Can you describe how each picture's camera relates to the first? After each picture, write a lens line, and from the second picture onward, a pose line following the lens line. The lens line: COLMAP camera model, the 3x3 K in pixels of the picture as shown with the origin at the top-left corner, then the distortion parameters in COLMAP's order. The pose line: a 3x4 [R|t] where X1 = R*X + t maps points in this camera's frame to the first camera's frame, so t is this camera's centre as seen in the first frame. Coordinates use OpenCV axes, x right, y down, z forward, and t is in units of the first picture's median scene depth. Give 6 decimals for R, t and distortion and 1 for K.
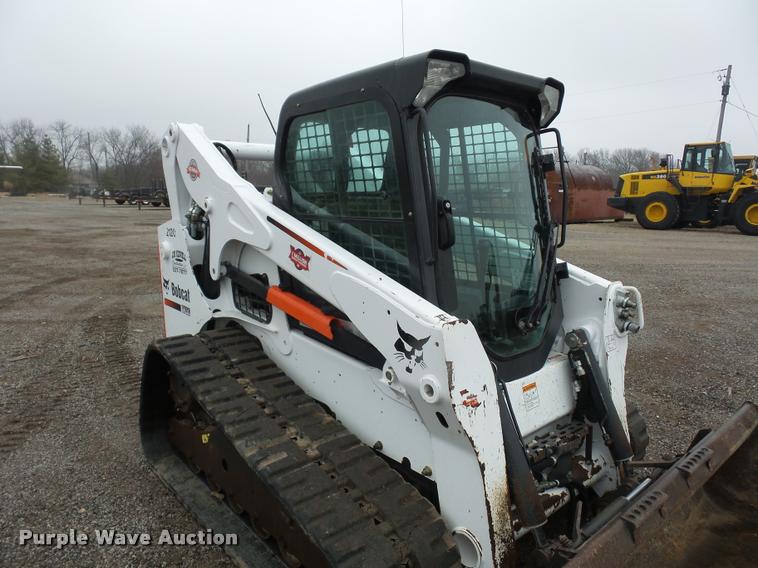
lens RADIAL K [[526.3, 0, 382.0], [0, 526.3, 285.8], [0, 0, 1]] dist [-0.004350, 0.000909]
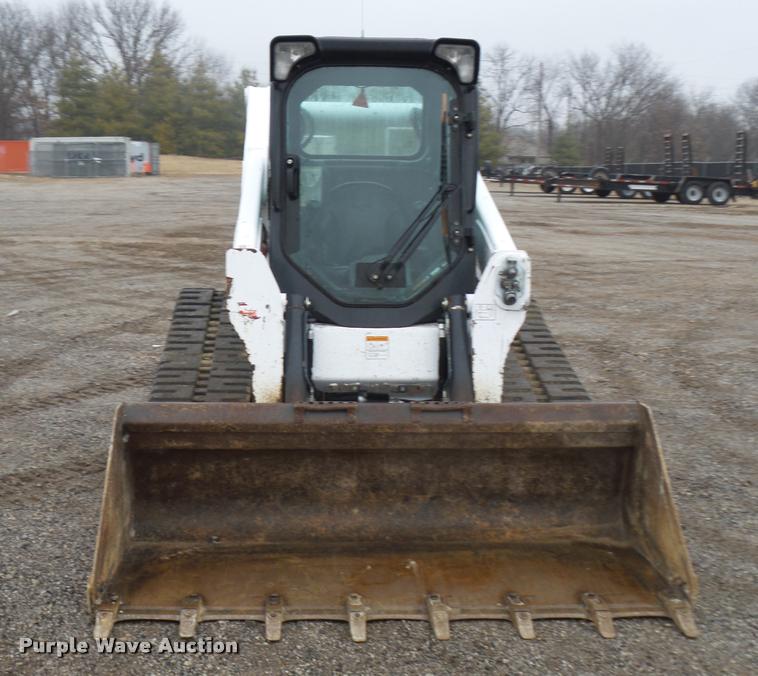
lens RADIAL K [[1120.4, 0, 379.0], [0, 1120.4, 338.0], [0, 0, 1]] dist [0.007015, 0.032764]
pose [[0.795619, 0.095600, -0.598207, 1.431911], [-0.114171, 0.993437, 0.006914, 0.157156], [0.594942, 0.062797, 0.801312, -0.687260]]
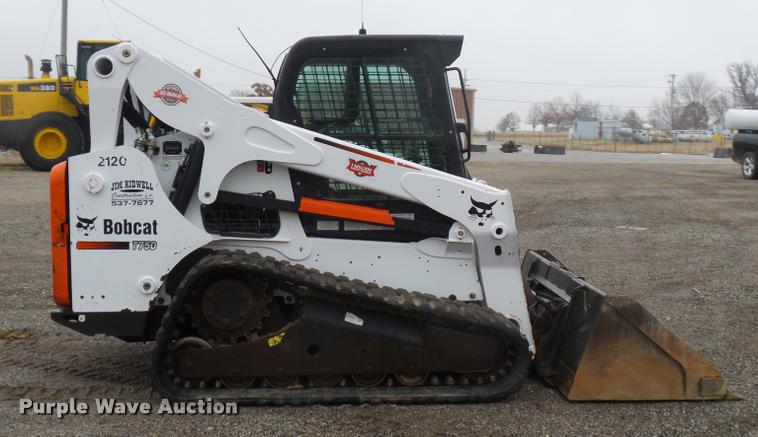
lens RADIAL K [[1018.3, 0, 402.5], [0, 1018.3, 216.5], [0, 0, 1]] dist [-0.022115, -0.025567]
pose [[0.581935, -0.077878, 0.809498, -1.993133], [0.136068, 0.990696, -0.002507, 0.081393], [-0.801771, 0.111606, 0.587117, -0.514068]]
